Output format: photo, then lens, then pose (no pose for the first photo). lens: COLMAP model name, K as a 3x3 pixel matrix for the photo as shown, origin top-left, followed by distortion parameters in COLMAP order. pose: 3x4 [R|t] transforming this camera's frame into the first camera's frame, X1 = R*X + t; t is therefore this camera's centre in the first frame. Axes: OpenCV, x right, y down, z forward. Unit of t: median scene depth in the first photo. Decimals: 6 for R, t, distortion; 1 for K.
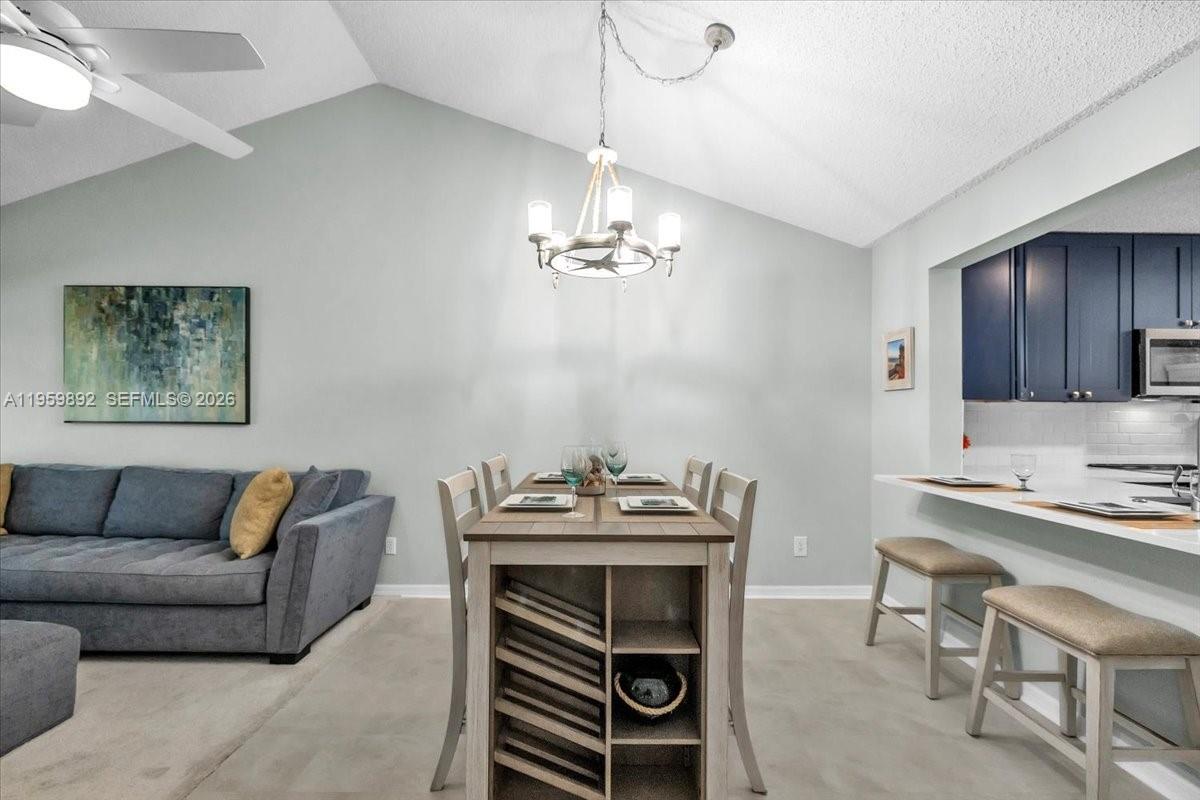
lens RADIAL K [[510.8, 0, 602.6], [0, 510.8, 407.9], [0, 0, 1]] dist [-0.001292, 0.000048]
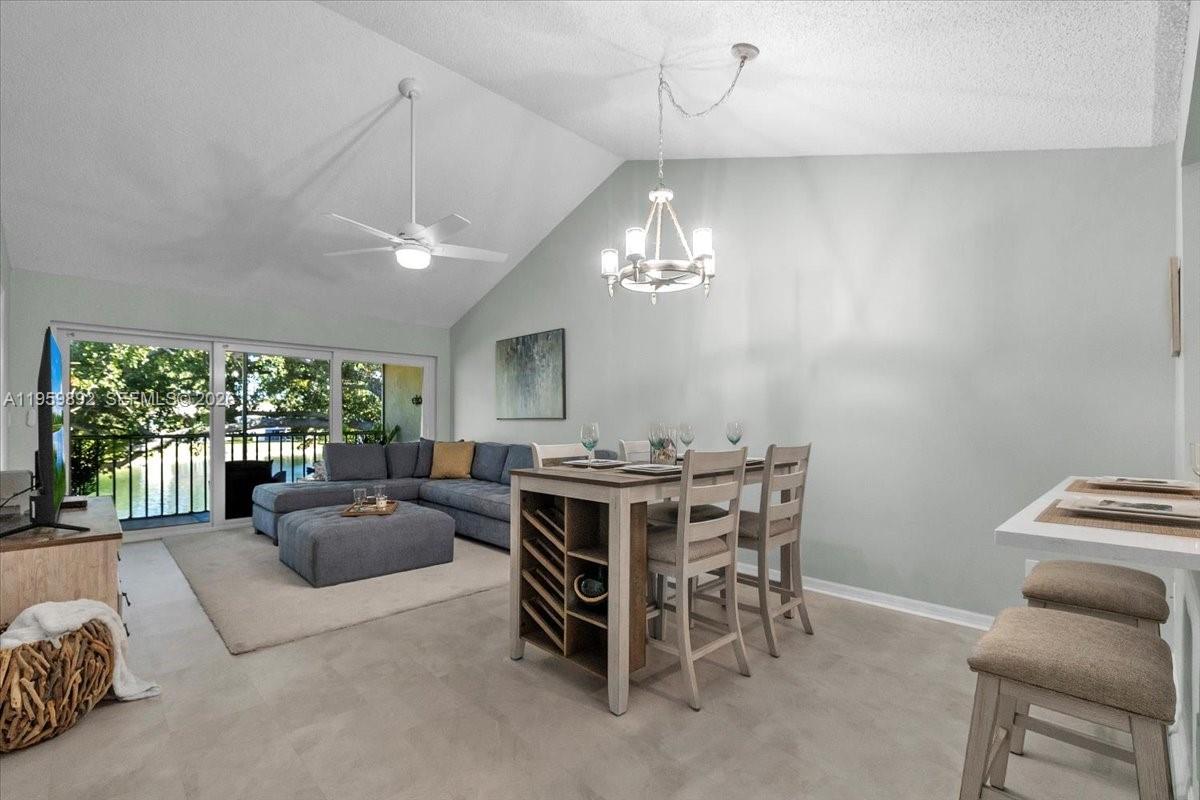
lens RADIAL K [[532.9, 0, 596.8], [0, 532.9, 412.4], [0, 0, 1]] dist [0.001554, 0.000086]
pose [[0.689611, -0.019677, -0.723913, 0.510007], [0.016515, 0.999798, -0.011444, 0.031451], [0.723992, -0.004063, 0.689796, -0.013632]]
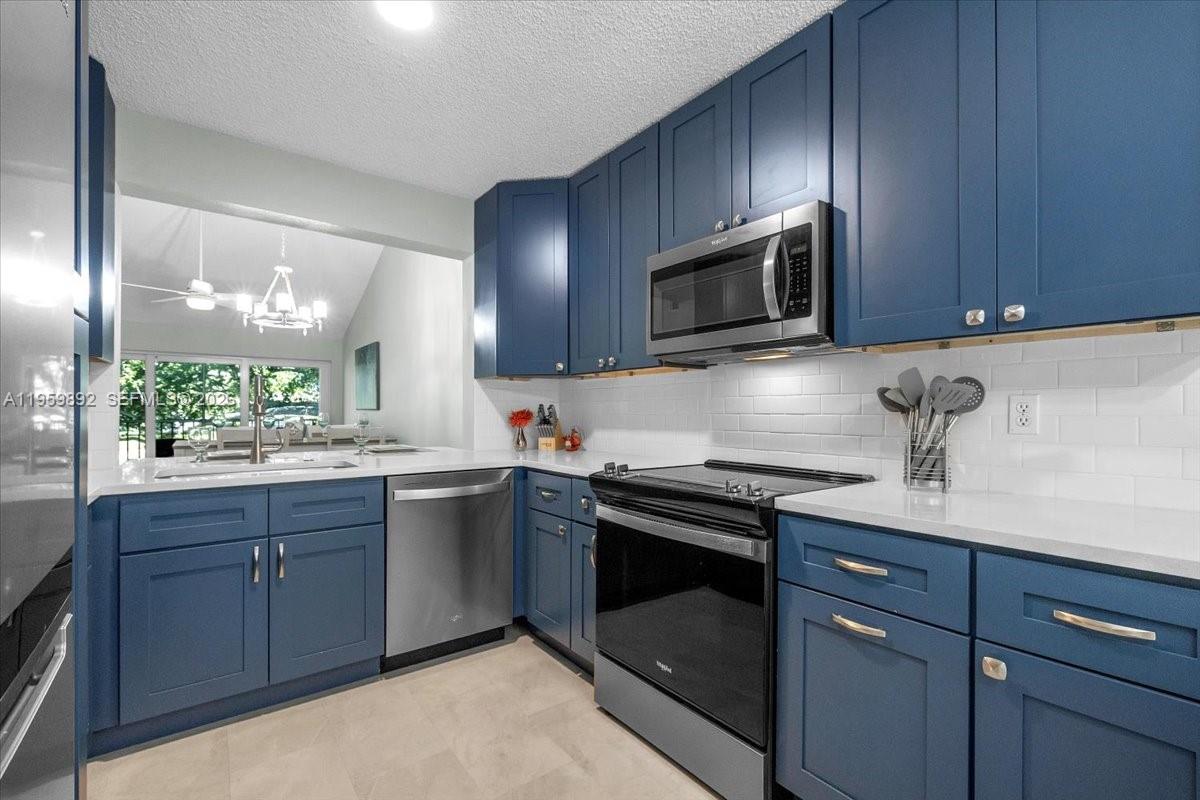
lens RADIAL K [[510.8, 0, 602.6], [0, 510.8, 407.9], [0, 0, 1]] dist [-0.001292, 0.000048]
pose [[0.607190, -0.012206, -0.794463, 1.440626], [0.012062, 0.999908, -0.006143, 0.046212], [0.794465, -0.005853, 0.607281, 0.484746]]
